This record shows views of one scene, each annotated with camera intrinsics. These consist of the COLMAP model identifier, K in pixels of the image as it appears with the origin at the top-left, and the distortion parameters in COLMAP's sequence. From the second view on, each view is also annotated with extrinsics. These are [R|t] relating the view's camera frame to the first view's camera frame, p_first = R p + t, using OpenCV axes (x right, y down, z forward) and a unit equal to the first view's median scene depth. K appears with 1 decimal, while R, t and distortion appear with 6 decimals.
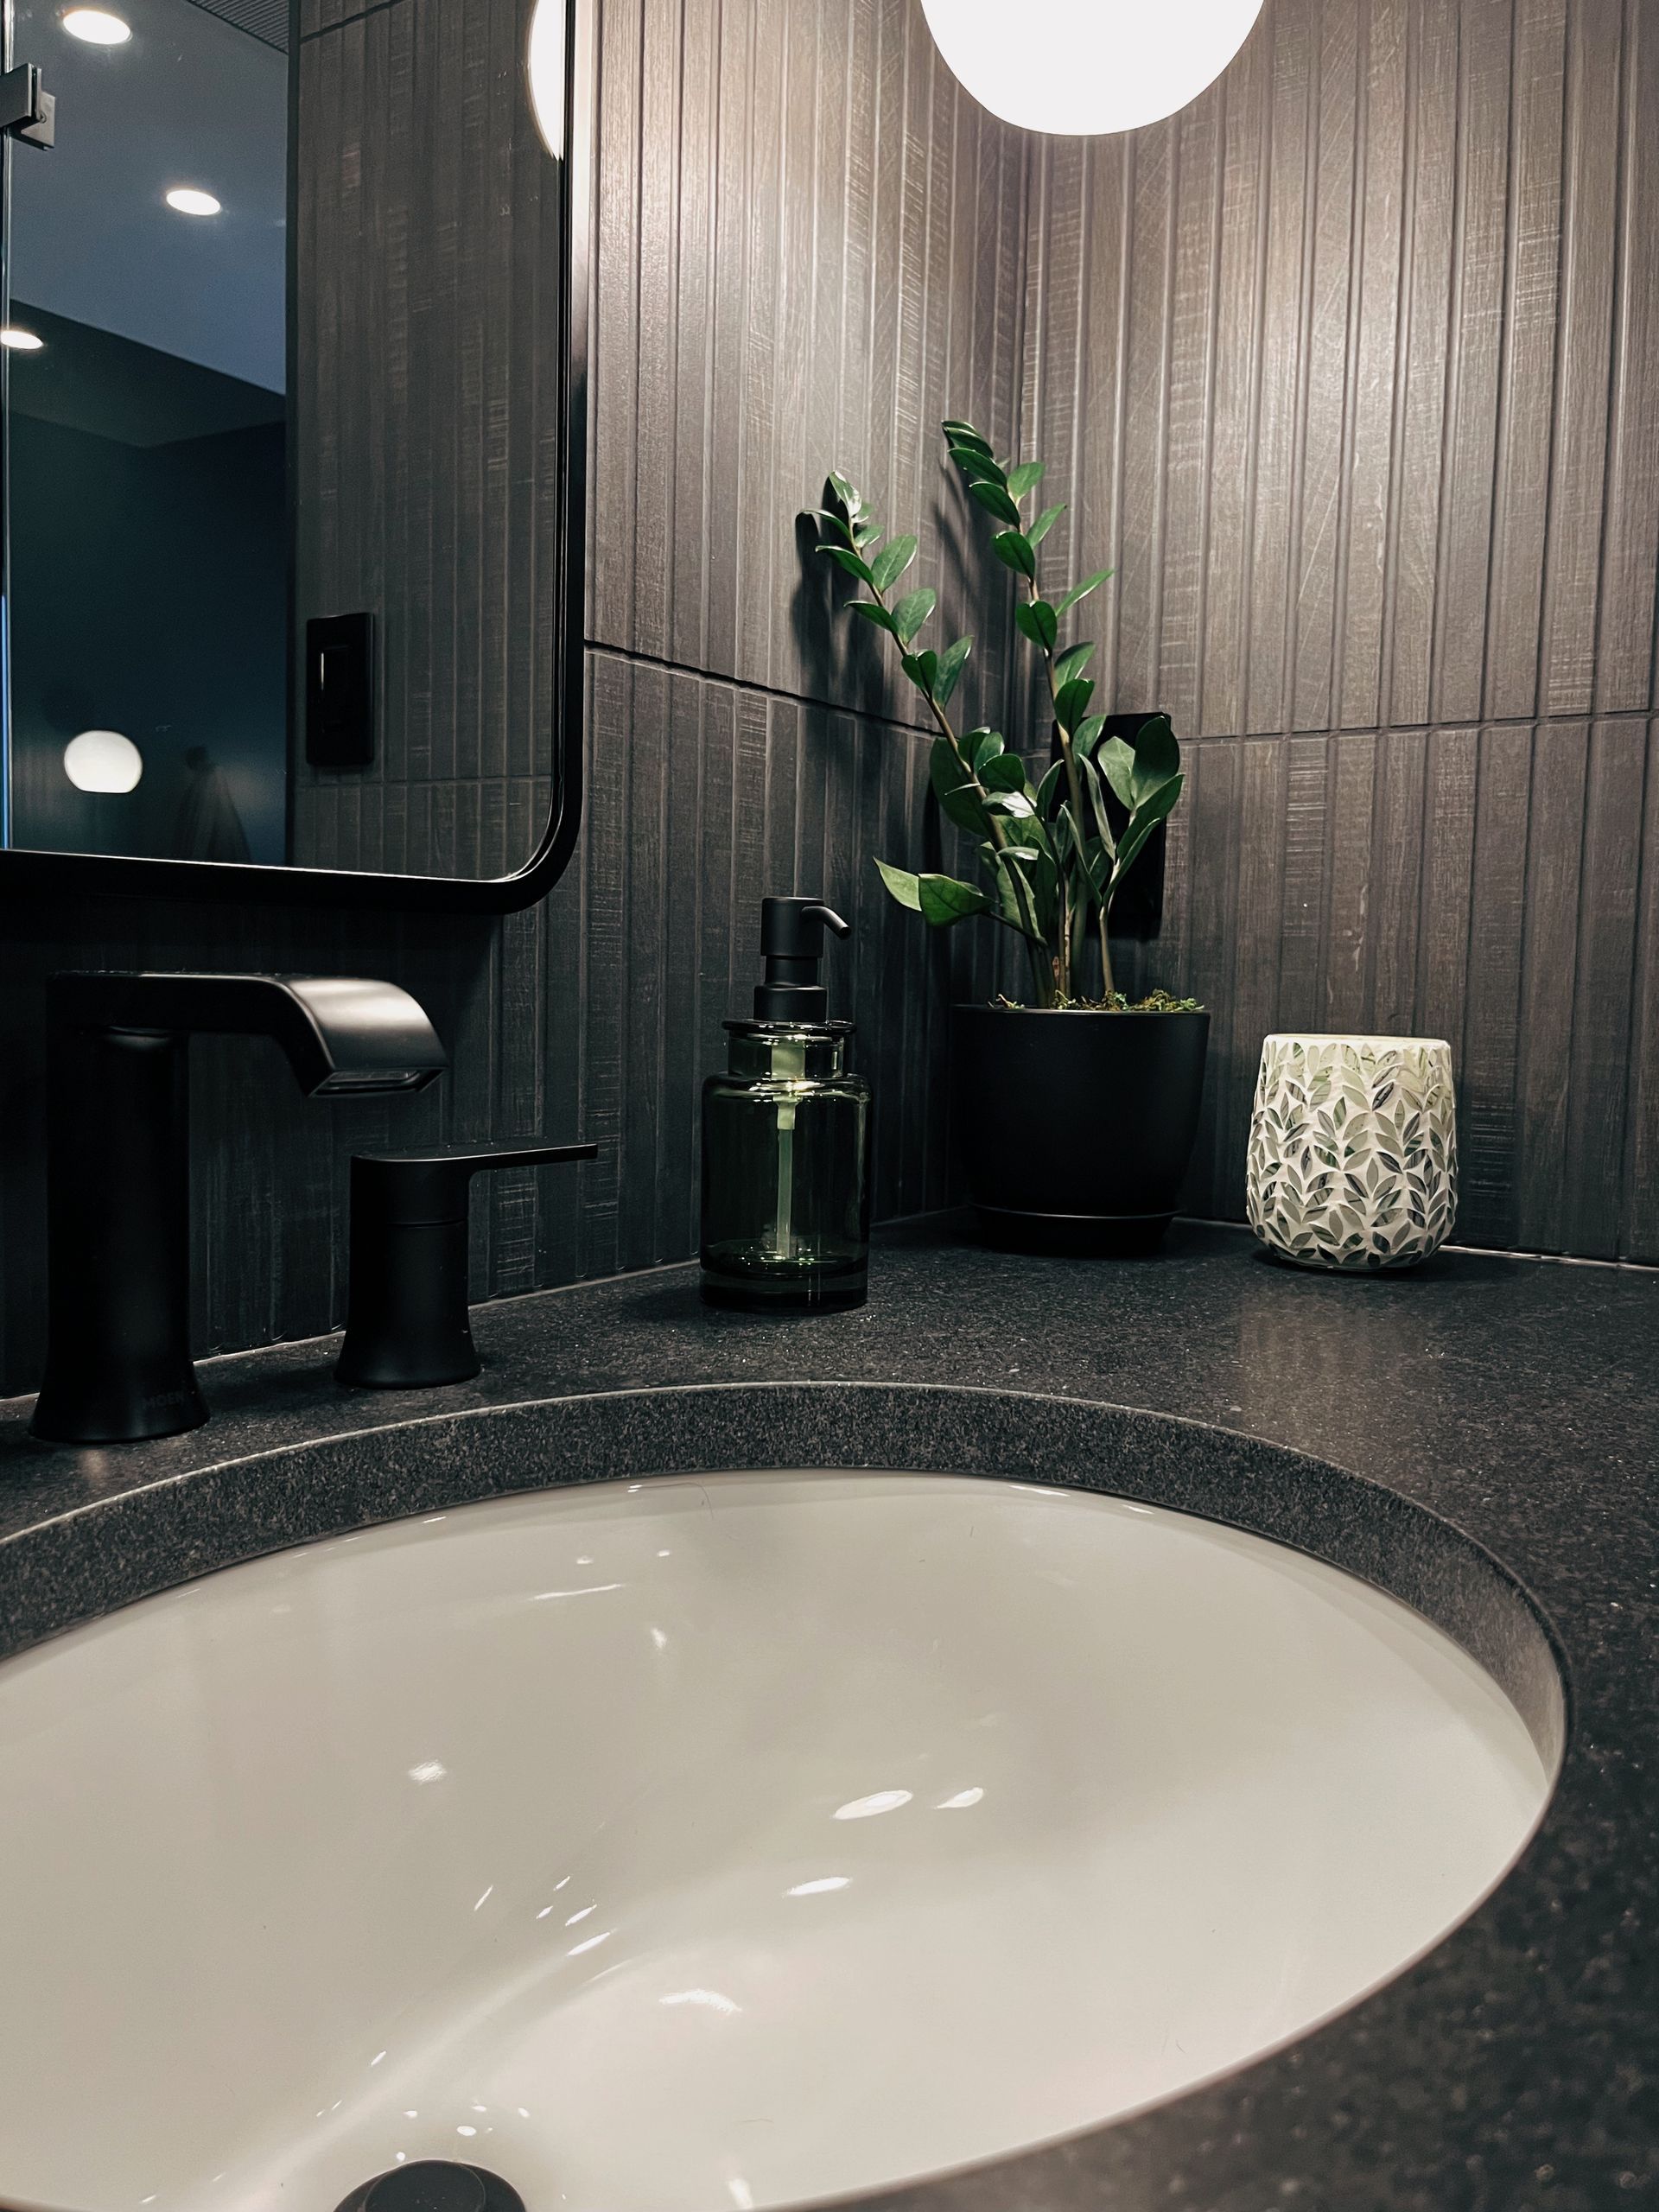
lens RADIAL K [[1798.7, 0, 818.7], [0, 1798.7, 1093.3], [0, 0, 1]] dist [0.032129, -0.049074]
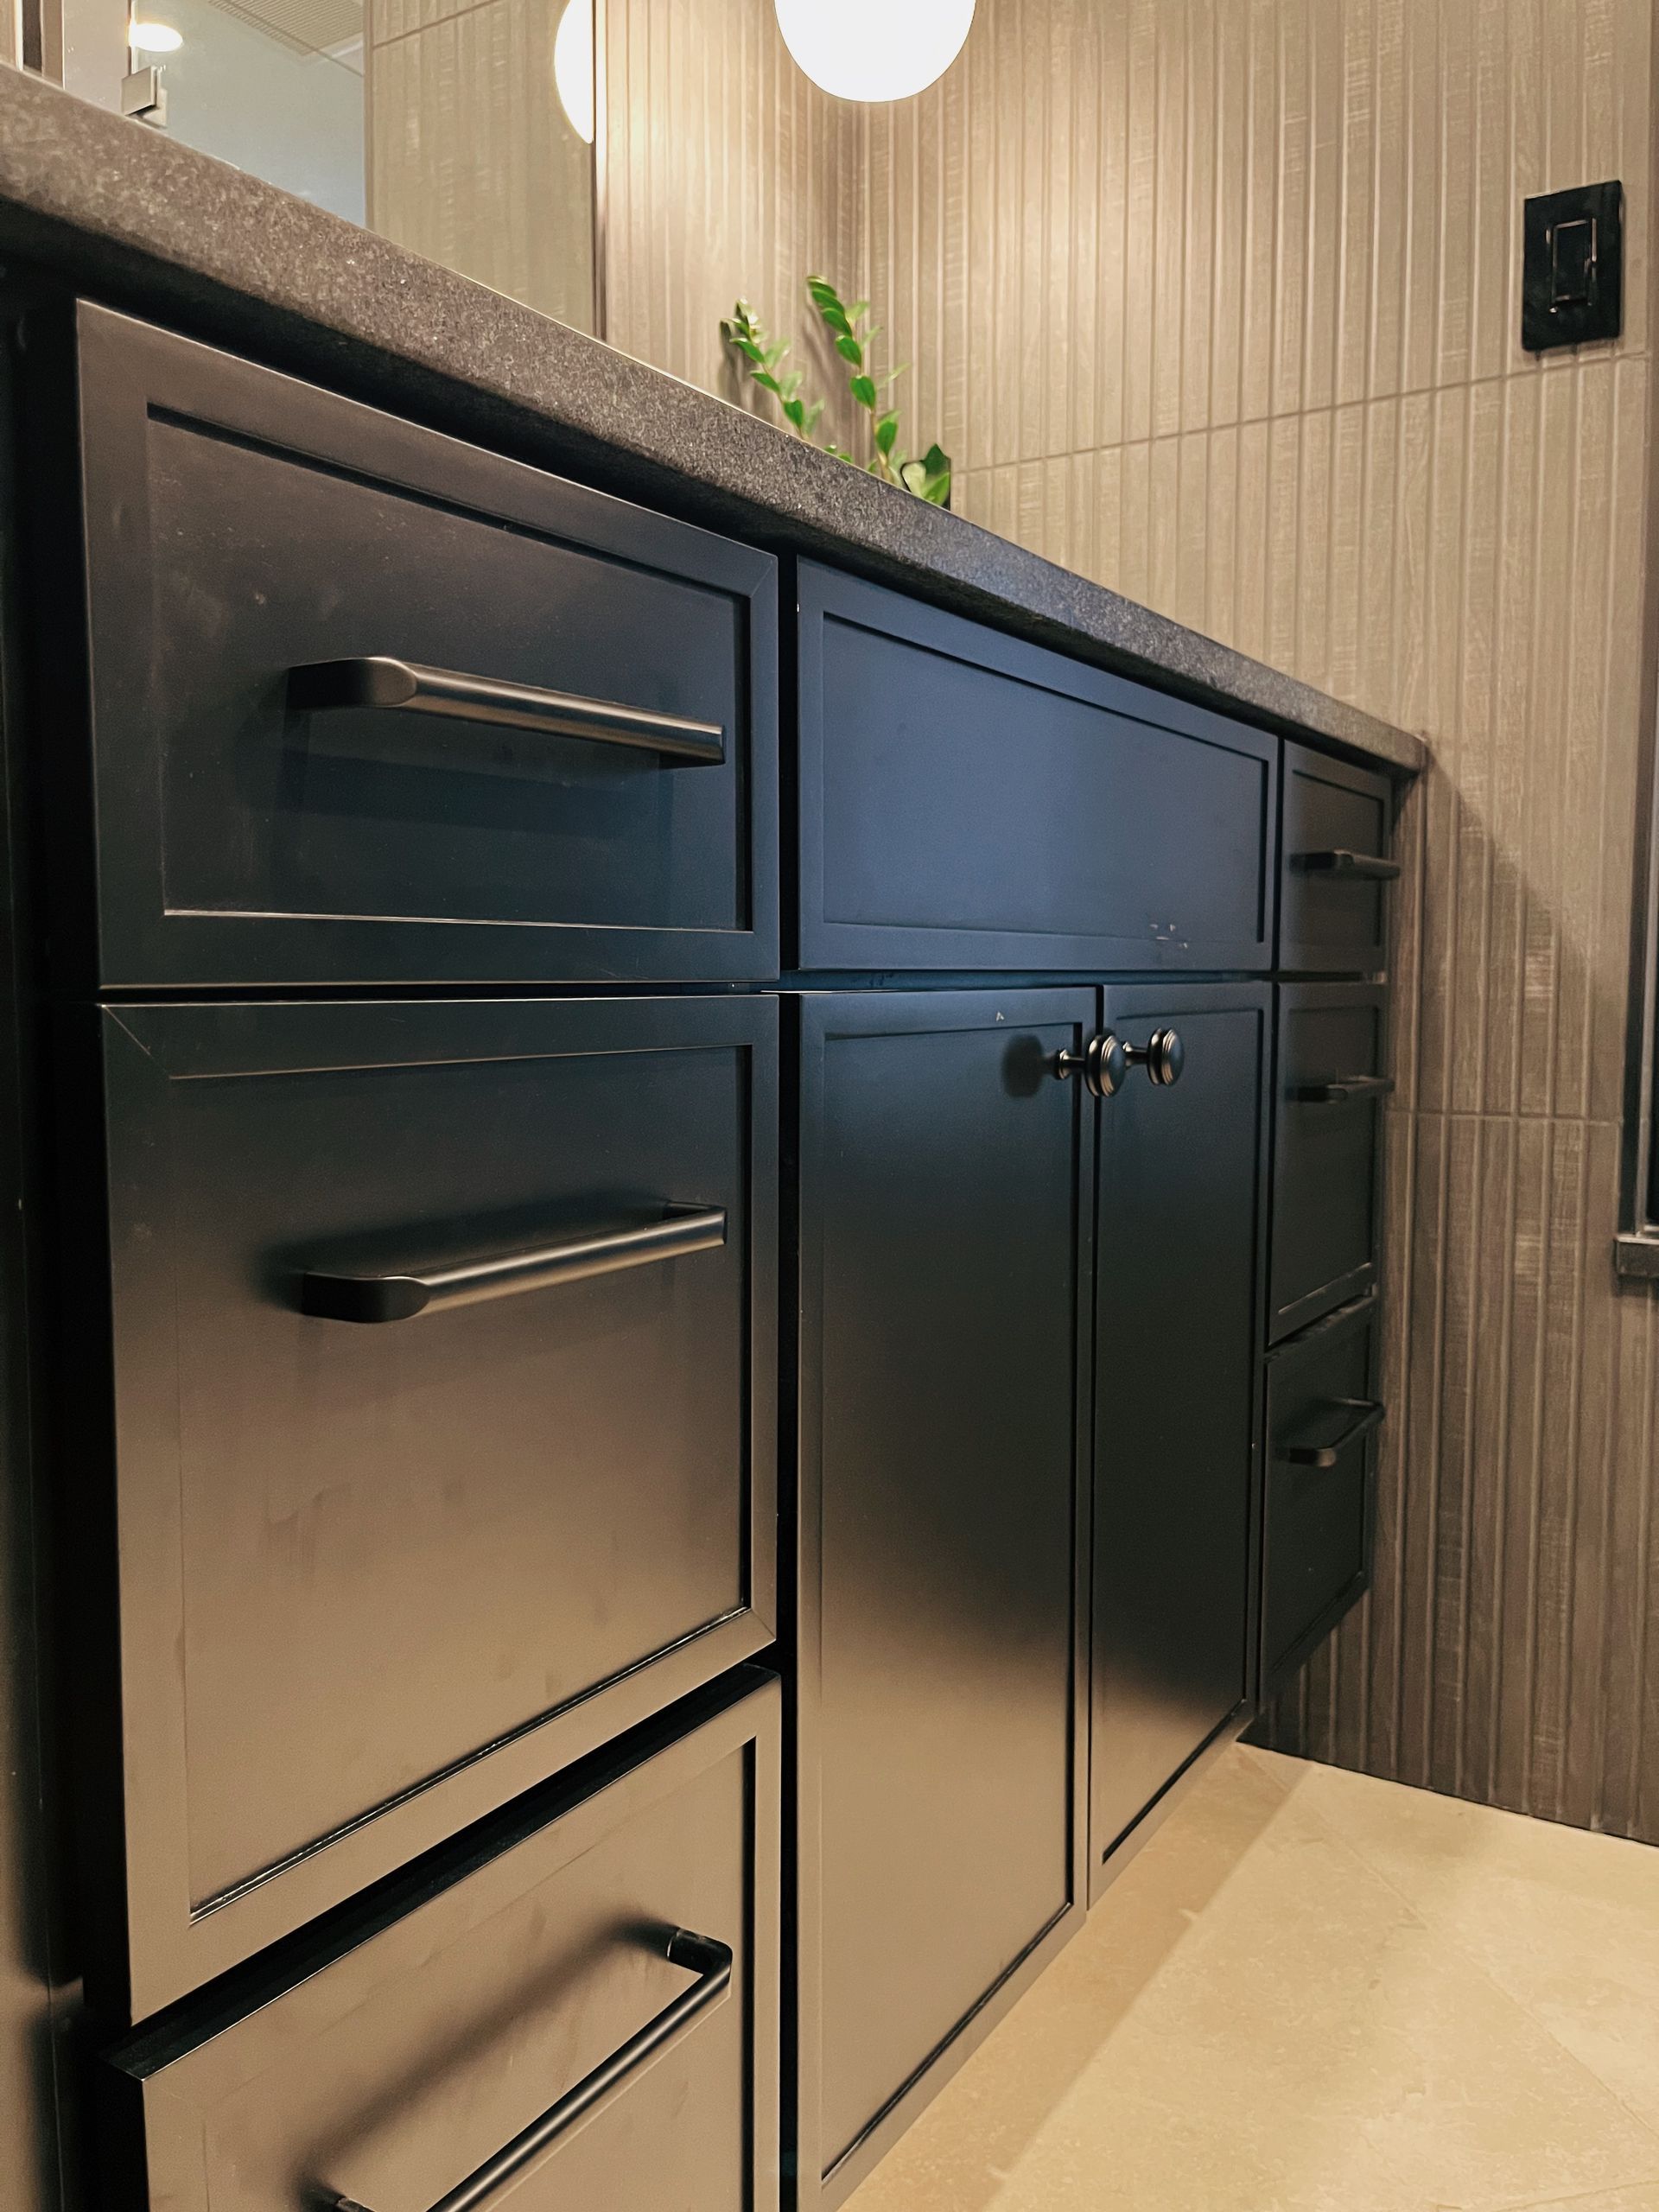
lens RADIAL K [[1798.7, 0, 831.3], [0, 1798.7, 1115.5], [0, 0, 1]] dist [0.032129, -0.049074]
pose [[0.998982, -0.028517, 0.034952, 0.011636], [0.028207, 0.999558, 0.009338, 0.394546], [-0.035203, -0.008342, 0.999345, -0.684668]]
